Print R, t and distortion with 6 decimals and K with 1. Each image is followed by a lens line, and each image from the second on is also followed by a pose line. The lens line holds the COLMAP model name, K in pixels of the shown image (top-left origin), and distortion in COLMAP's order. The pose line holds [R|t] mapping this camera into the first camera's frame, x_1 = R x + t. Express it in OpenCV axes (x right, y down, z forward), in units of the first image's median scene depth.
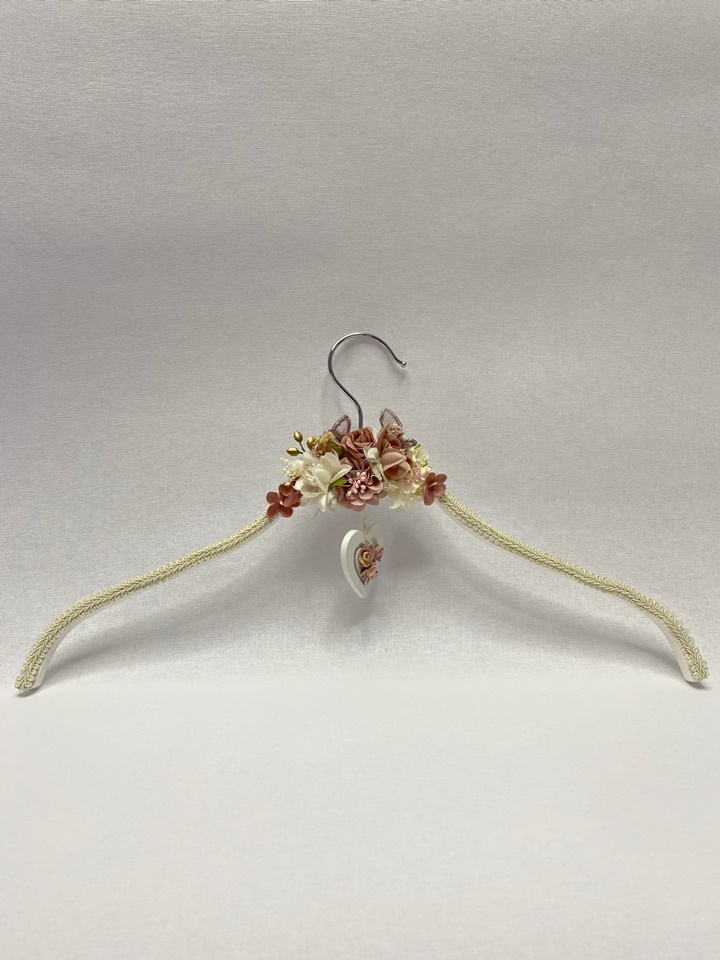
lens RADIAL K [[755.5, 0, 358.9], [0, 755.5, 463.8], [0, 0, 1]] dist [-0.043682, 0.002082]
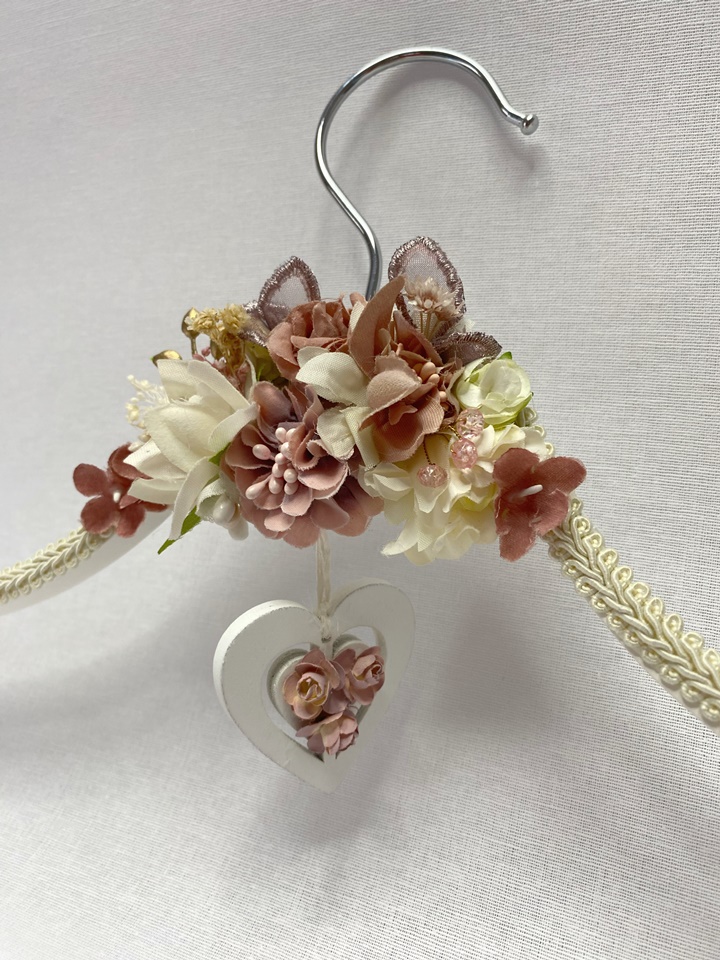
lens RADIAL K [[755.5, 0, 358.9], [0, 755.5, 463.8], [0, 0, 1]] dist [-0.043682, 0.002082]
pose [[0.881260, 0.091607, -0.463669, 0.172354], [-0.074945, 0.995709, 0.054278, 0.006573], [0.466651, -0.013084, 0.884345, 0.719621]]
